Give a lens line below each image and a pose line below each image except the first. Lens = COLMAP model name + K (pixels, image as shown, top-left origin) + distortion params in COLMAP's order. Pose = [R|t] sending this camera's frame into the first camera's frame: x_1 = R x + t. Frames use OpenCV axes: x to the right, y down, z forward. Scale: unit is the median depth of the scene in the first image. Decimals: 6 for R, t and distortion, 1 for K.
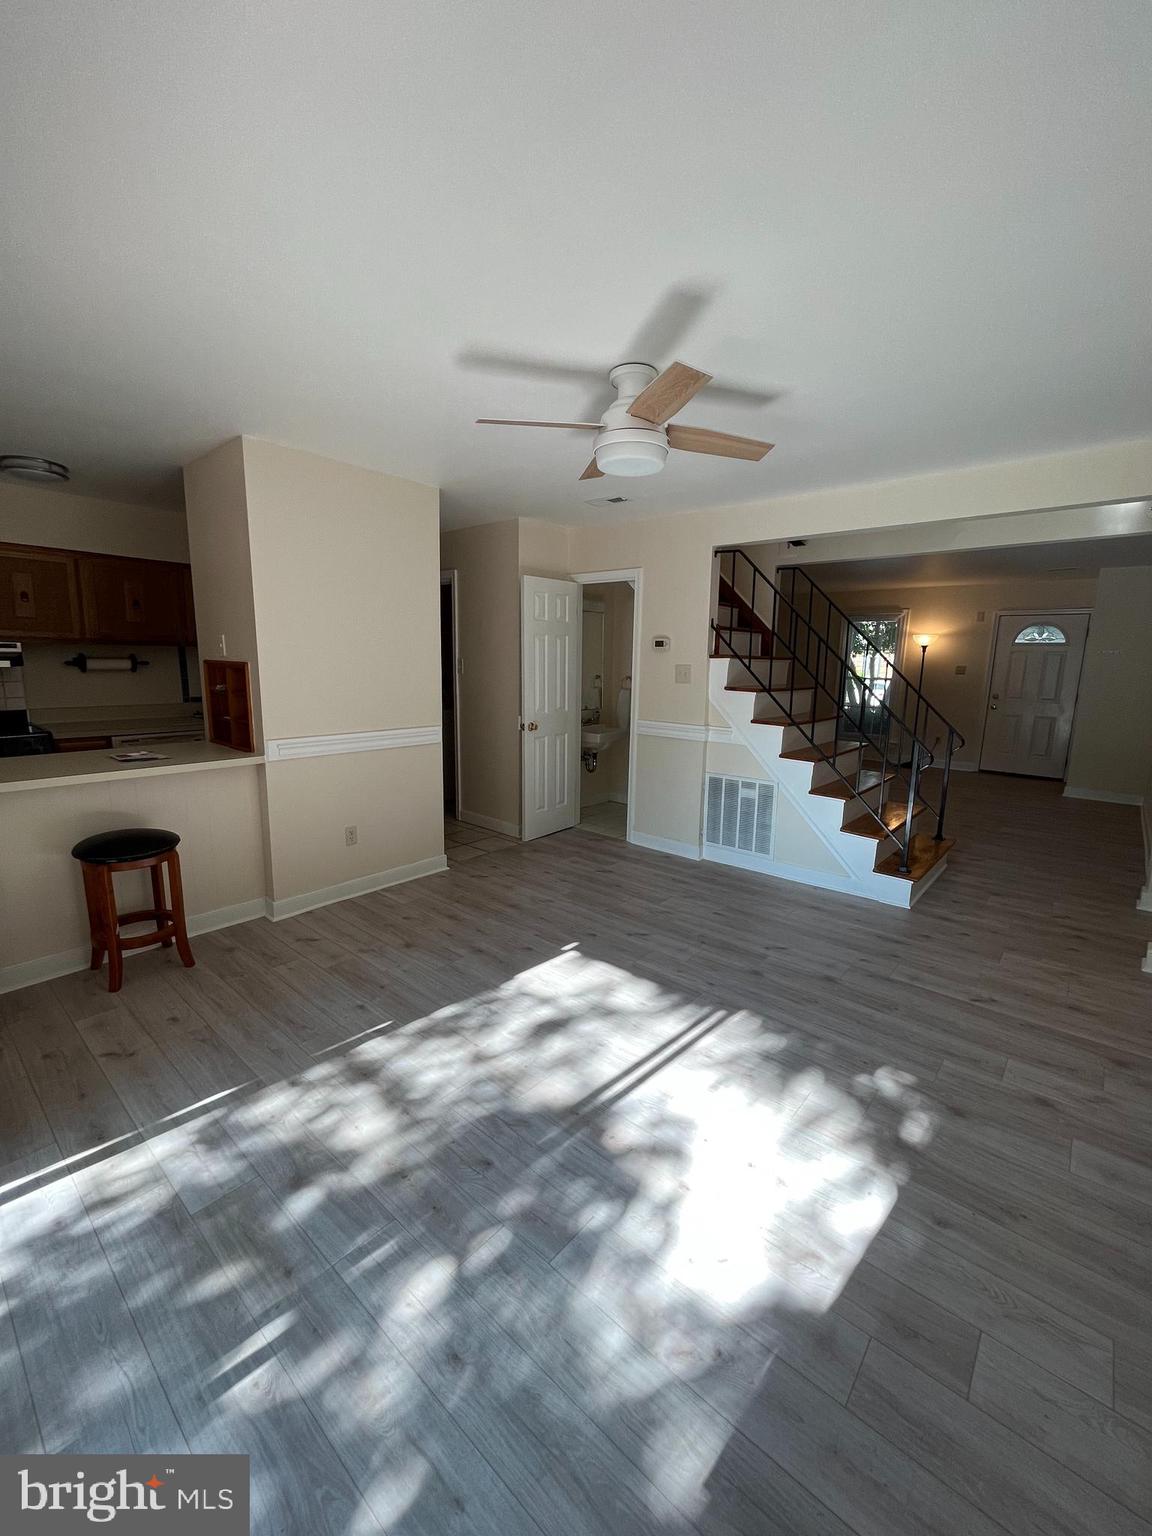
lens RADIAL K [[618.0, 0, 576.0], [0, 618.0, 768.0], [0, 0, 1]] dist [0.000701, 0.000025]
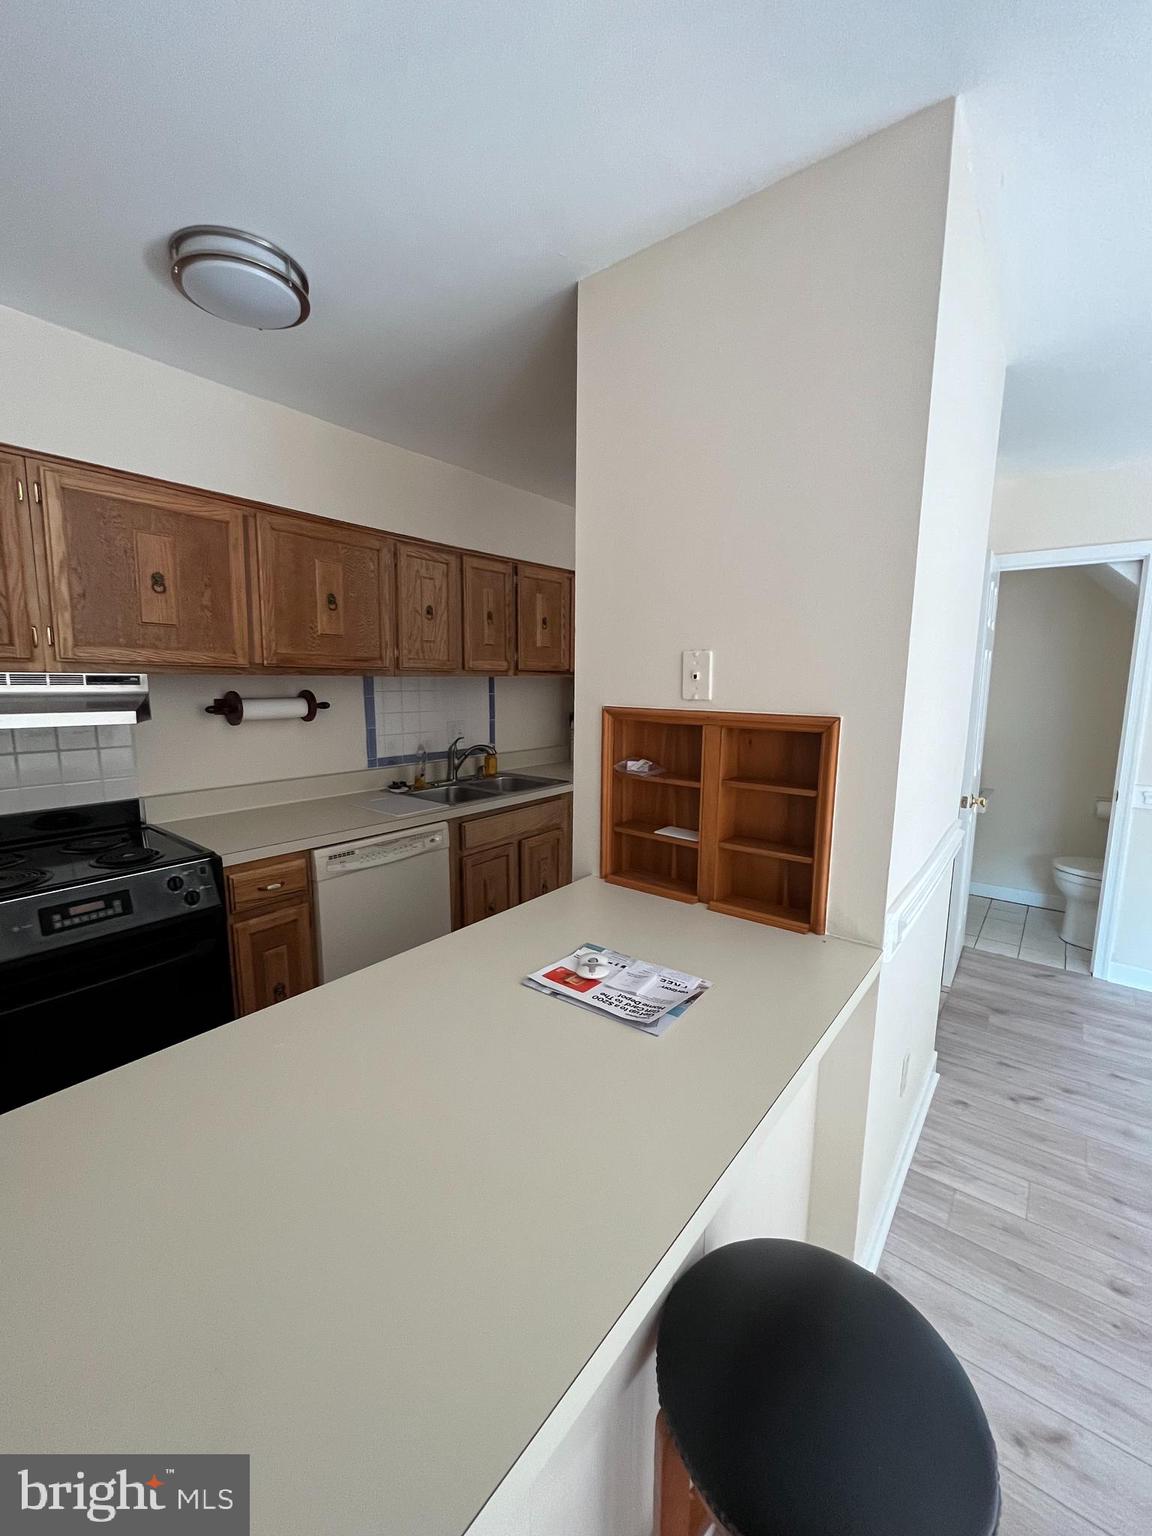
lens RADIAL K [[623.7, 0, 553.0], [0, 623.7, 771.8], [0, 0, 1]] dist [0.001483, 0.000068]
pose [[0.999462, -0.023949, 0.022399, -0.555469], [0.024597, 0.999273, -0.029118, -0.095338], [-0.021685, 0.029653, 0.999325, 0.464643]]
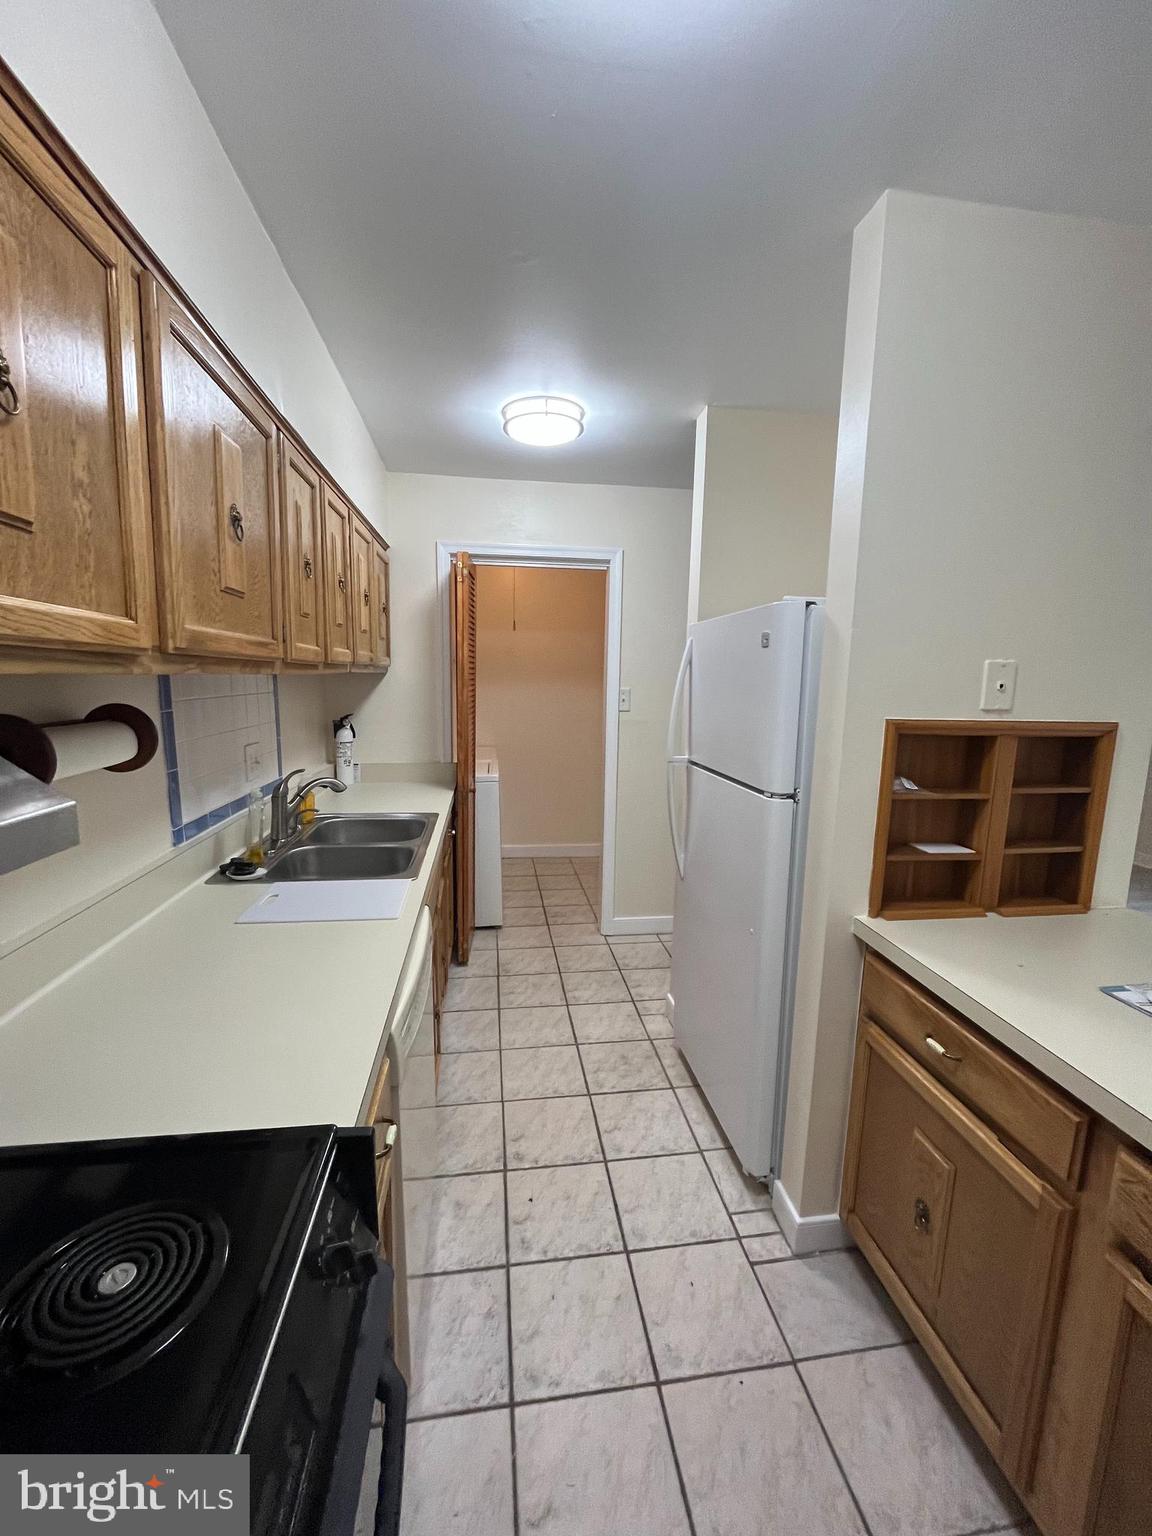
lens RADIAL K [[618.0, 0, 576.0], [0, 618.0, 768.0], [0, 0, 1]] dist [0.000701, 0.000025]
pose [[0.659309, -0.121896, 0.741925, -0.889445], [0.132177, 0.990194, 0.045228, -0.161083], [-0.740163, 0.068246, 0.668956, 0.765702]]
